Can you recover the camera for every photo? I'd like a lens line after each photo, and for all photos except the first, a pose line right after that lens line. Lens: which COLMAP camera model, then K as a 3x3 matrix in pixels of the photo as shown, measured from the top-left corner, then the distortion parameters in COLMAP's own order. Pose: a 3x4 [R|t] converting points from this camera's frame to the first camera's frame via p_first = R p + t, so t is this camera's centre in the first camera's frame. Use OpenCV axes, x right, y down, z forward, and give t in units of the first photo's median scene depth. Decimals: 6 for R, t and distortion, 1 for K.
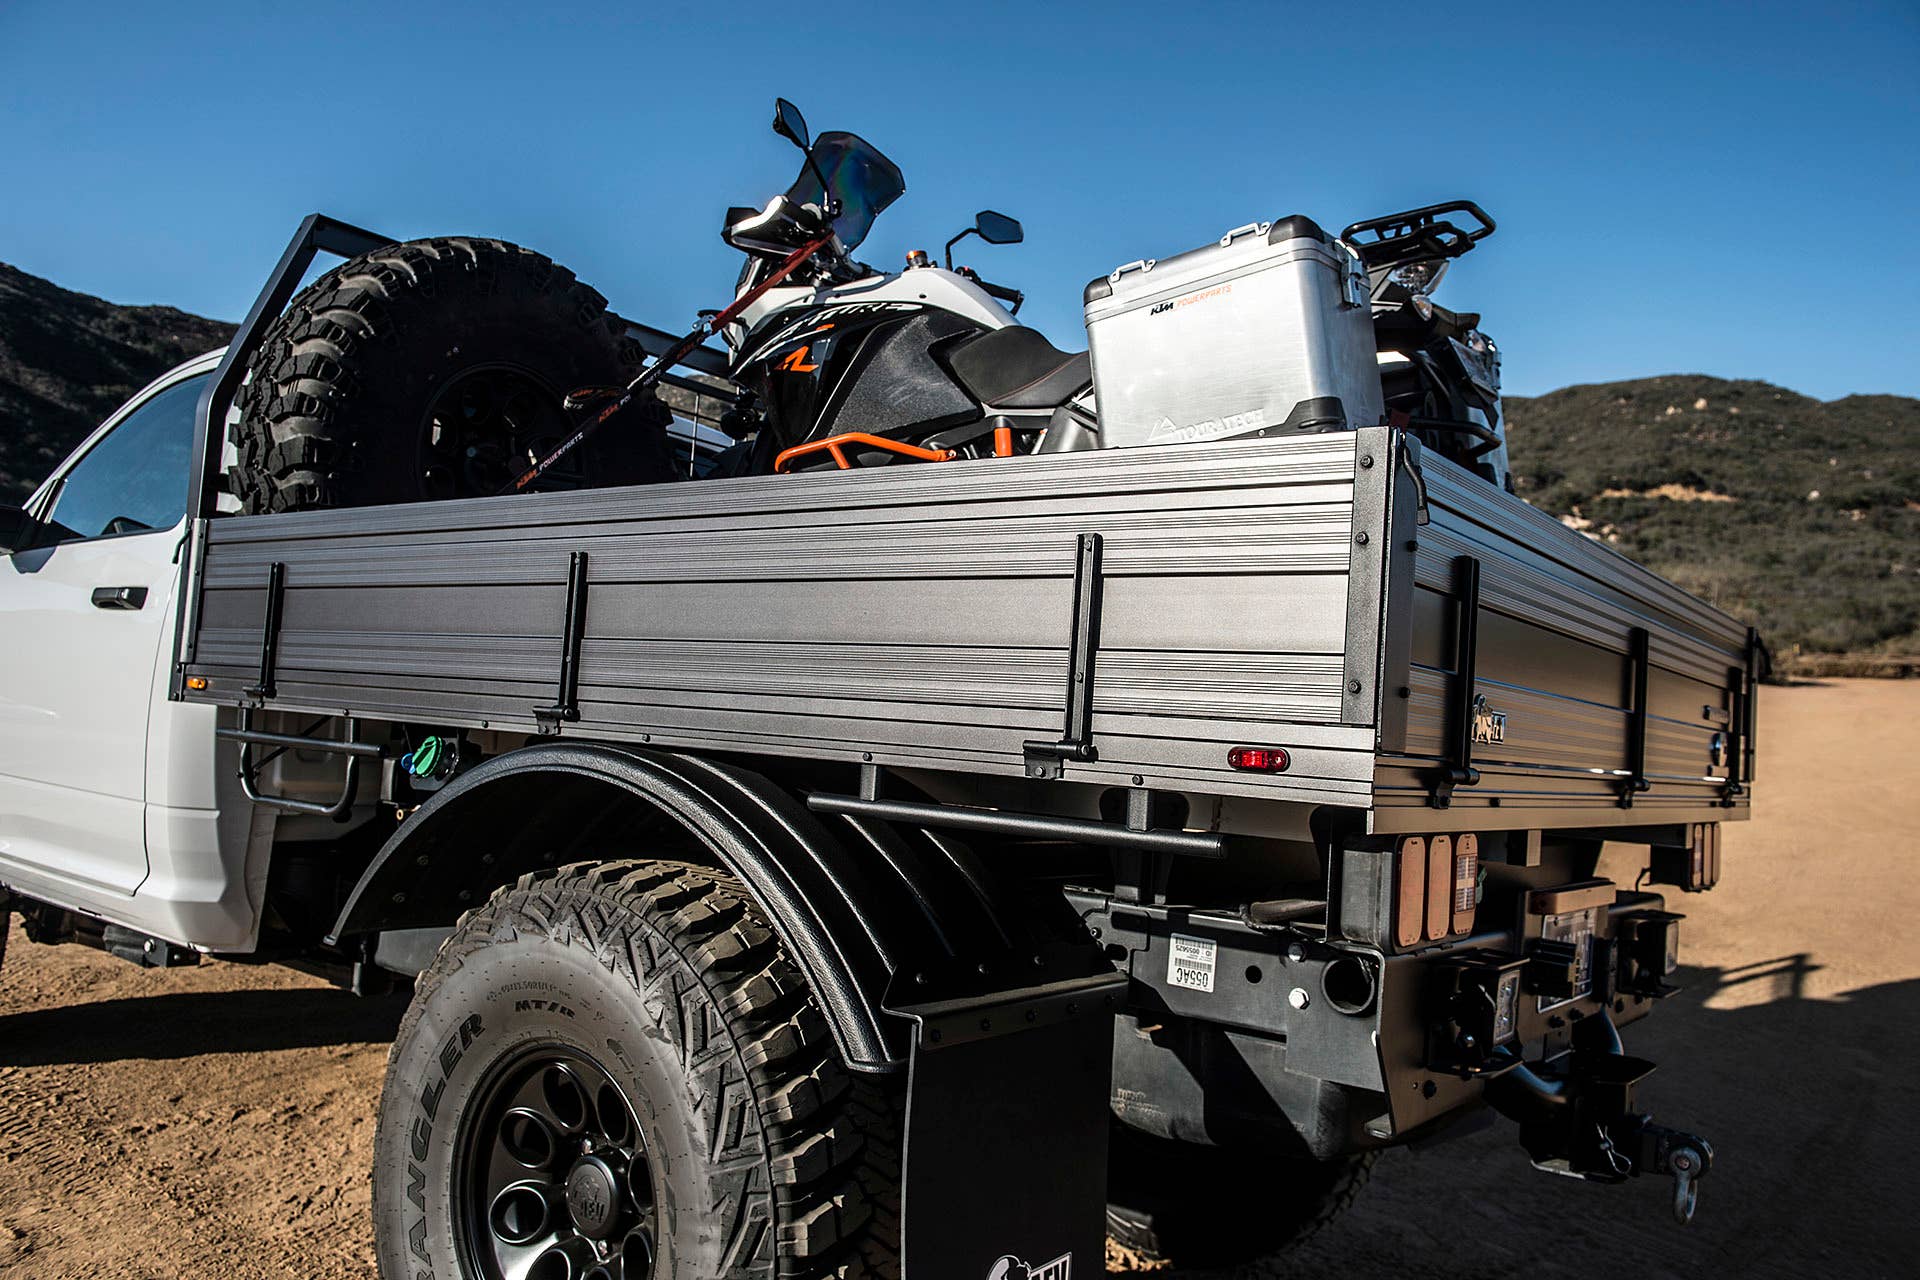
lens RADIAL K [[1445.2, 0, 942.4], [0, 1445.2, 643.5], [0, 0, 1]] dist [-0.026057, -0.000098]
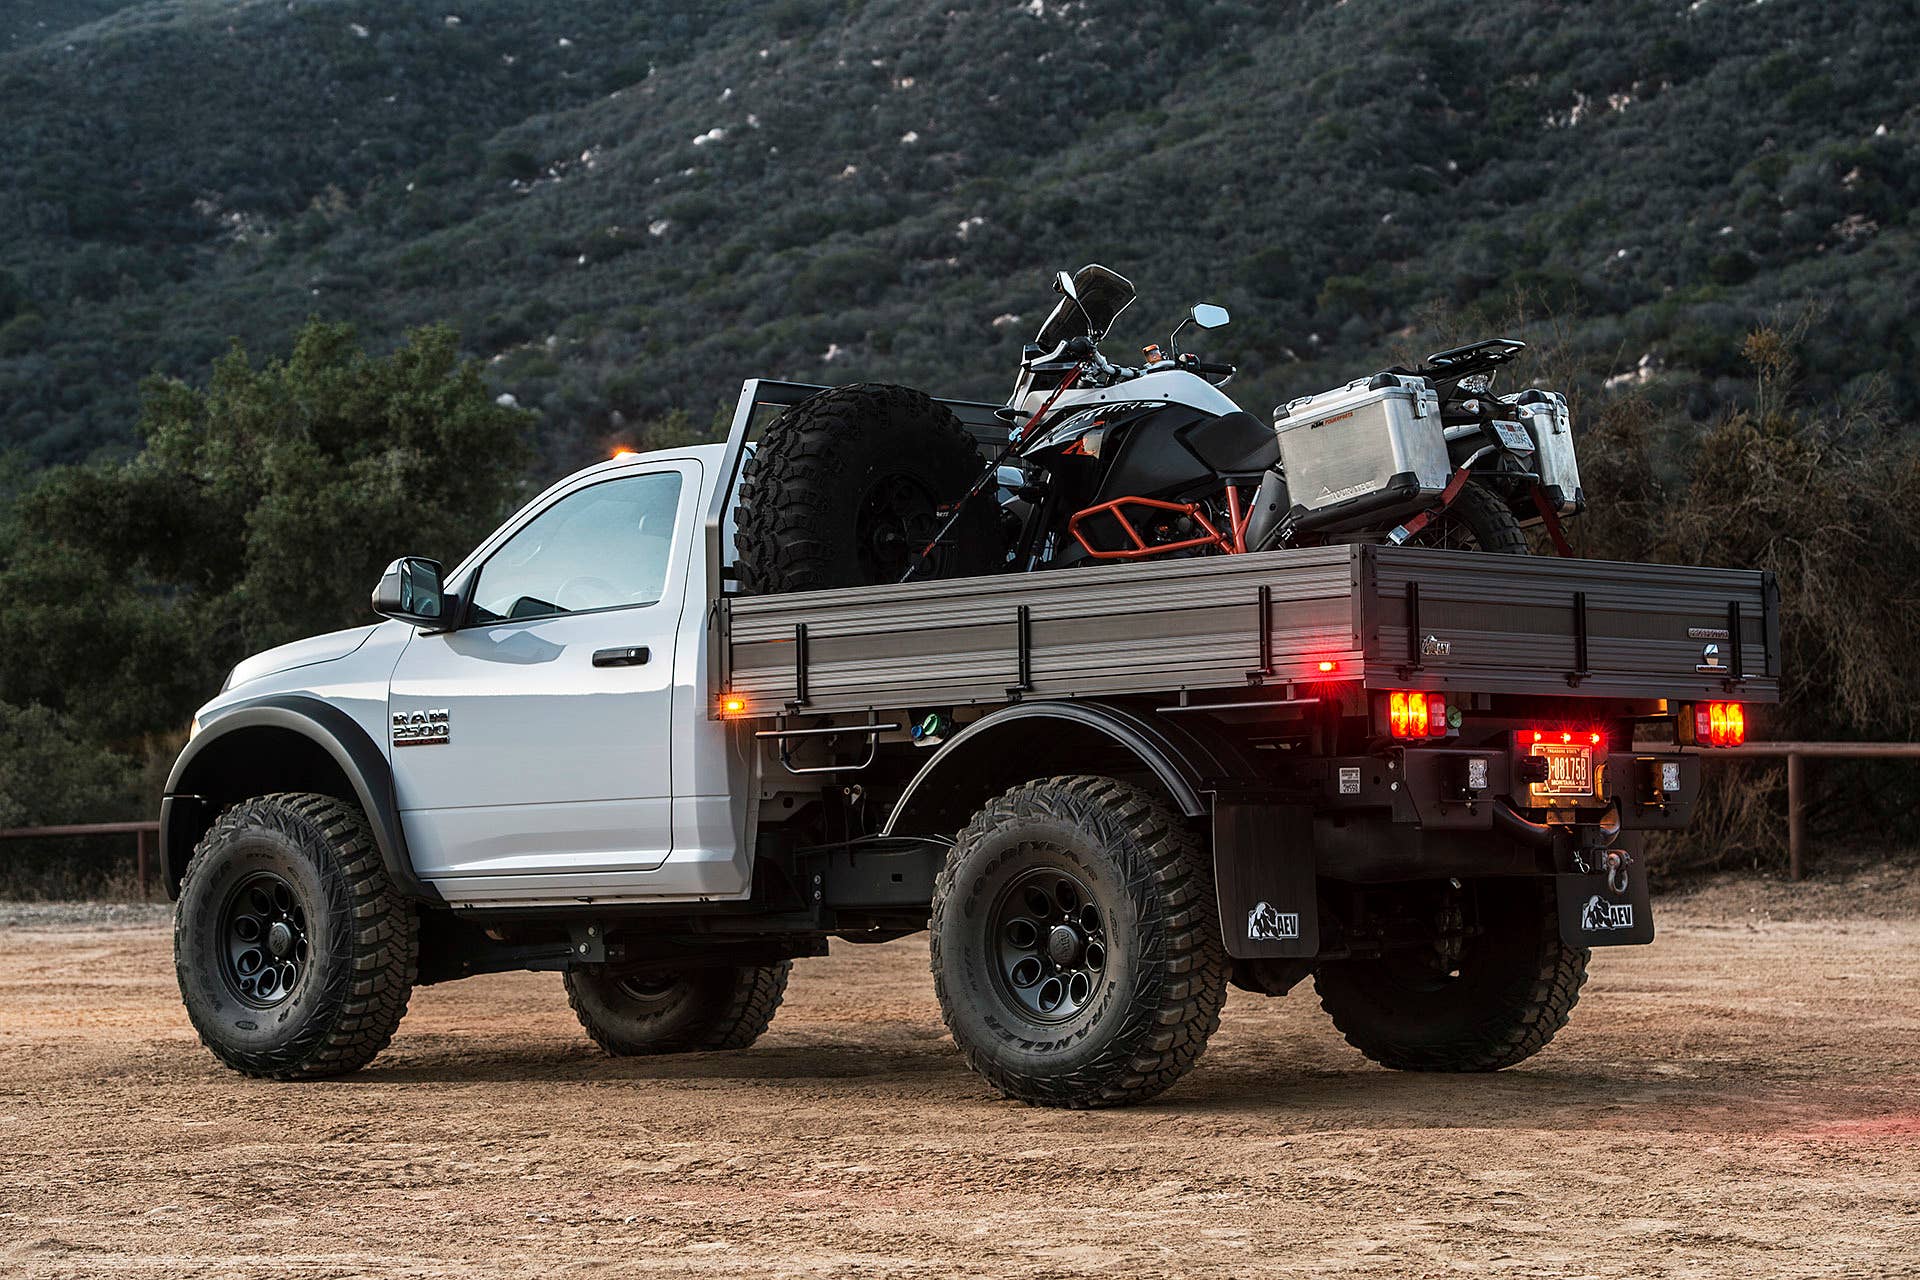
lens RADIAL K [[4347.7, 0, 960.0], [0, 4347.7, 640.0], [0, 0, 1]] dist [0.306307, -0.132227]
pose [[0.992884, -0.104354, -0.057371, 0.002760], [0.104996, 0.994438, 0.008289, -0.075789], [0.056187, -0.014254, 0.998319, -4.930727]]
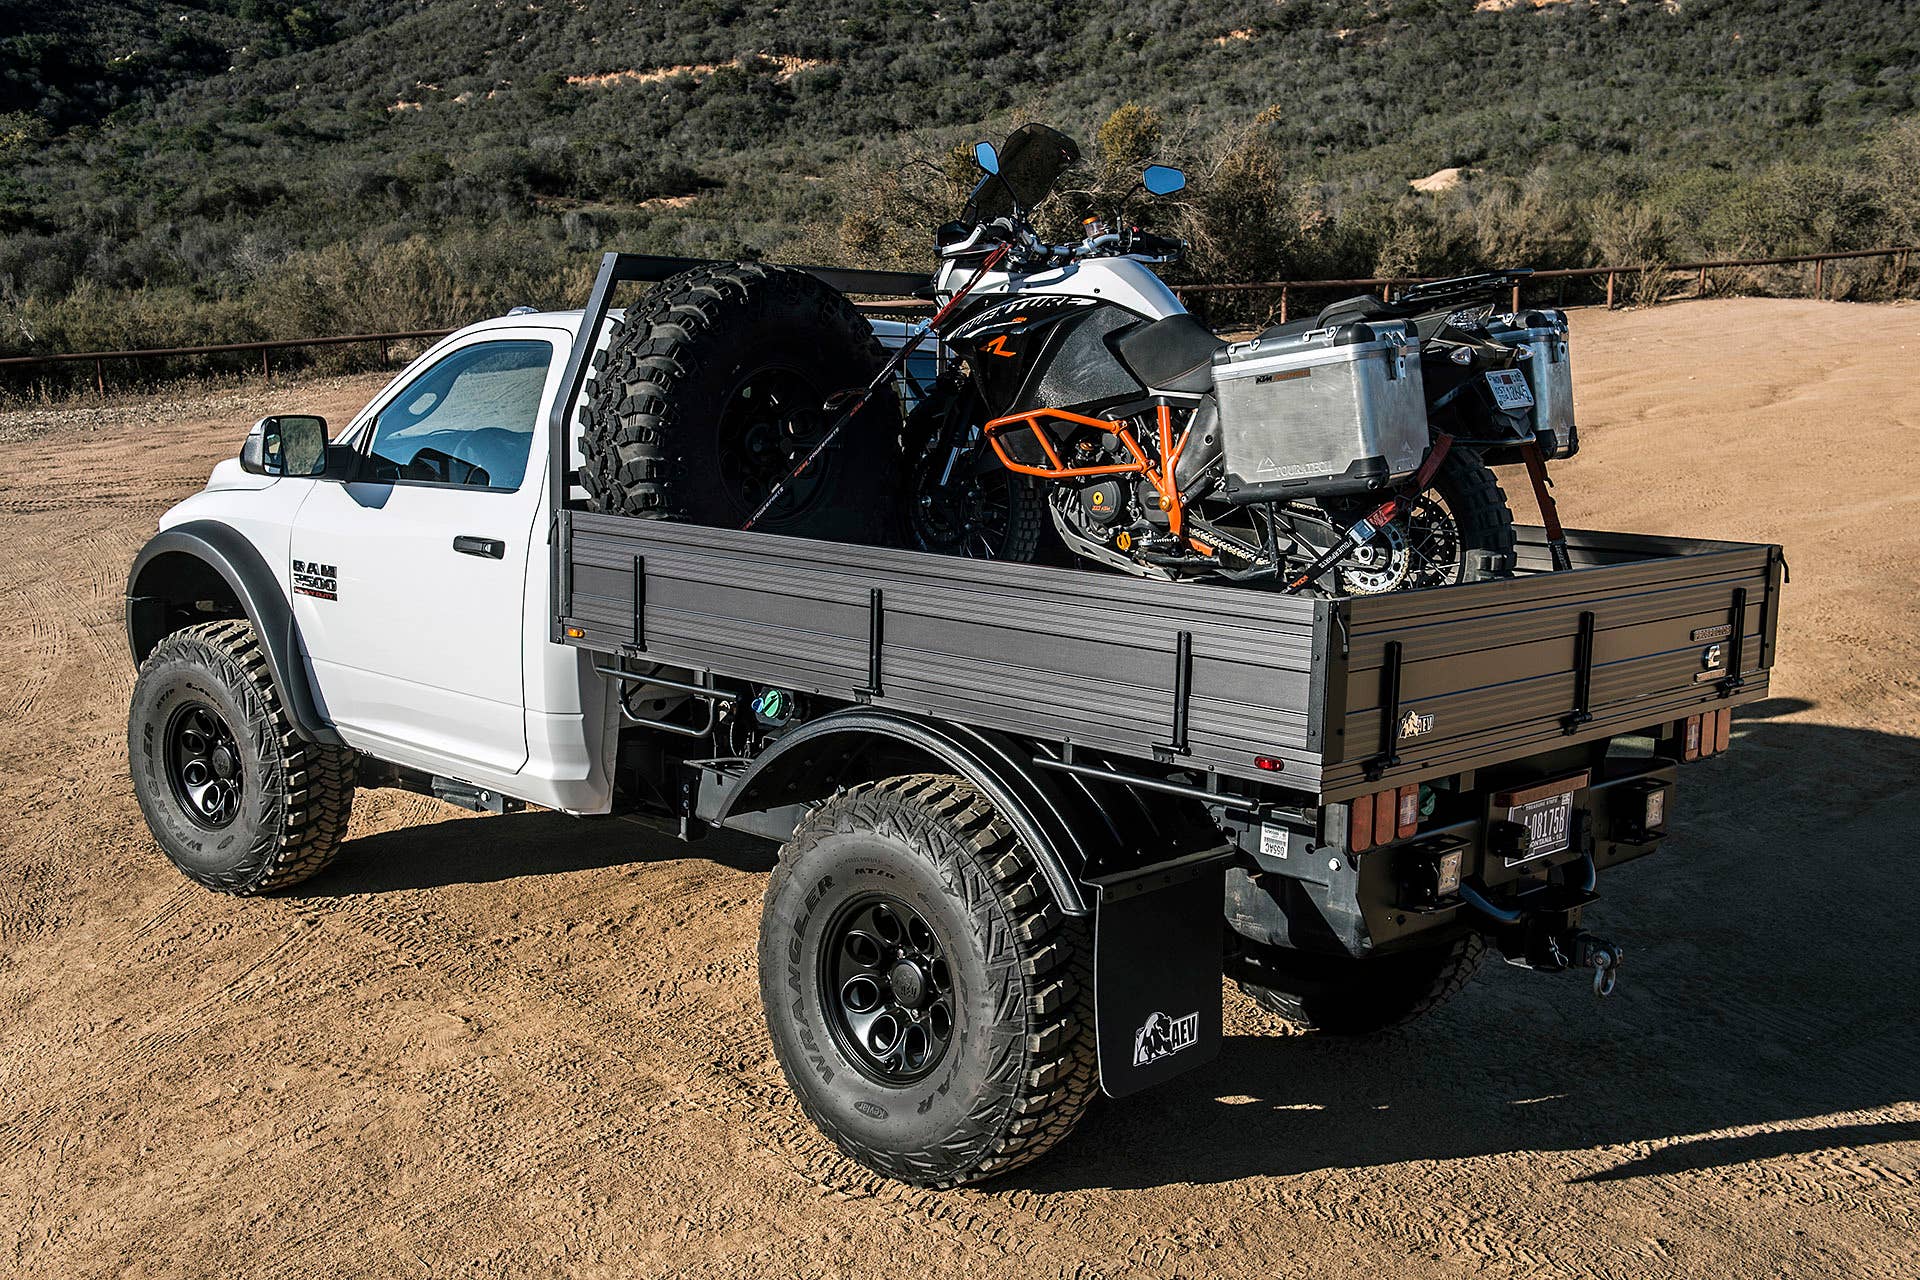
lens RADIAL K [[1991.1, 0, 960.0], [0, 1991.1, 640.0], [0, 0, 1]] dist [0.080589, 0.004936]
pose [[0.993638, -0.028424, -0.108972, 0.070398], [0.049091, 0.980174, 0.191961, -0.416928], [0.101355, -0.196089, 0.975334, -1.095195]]
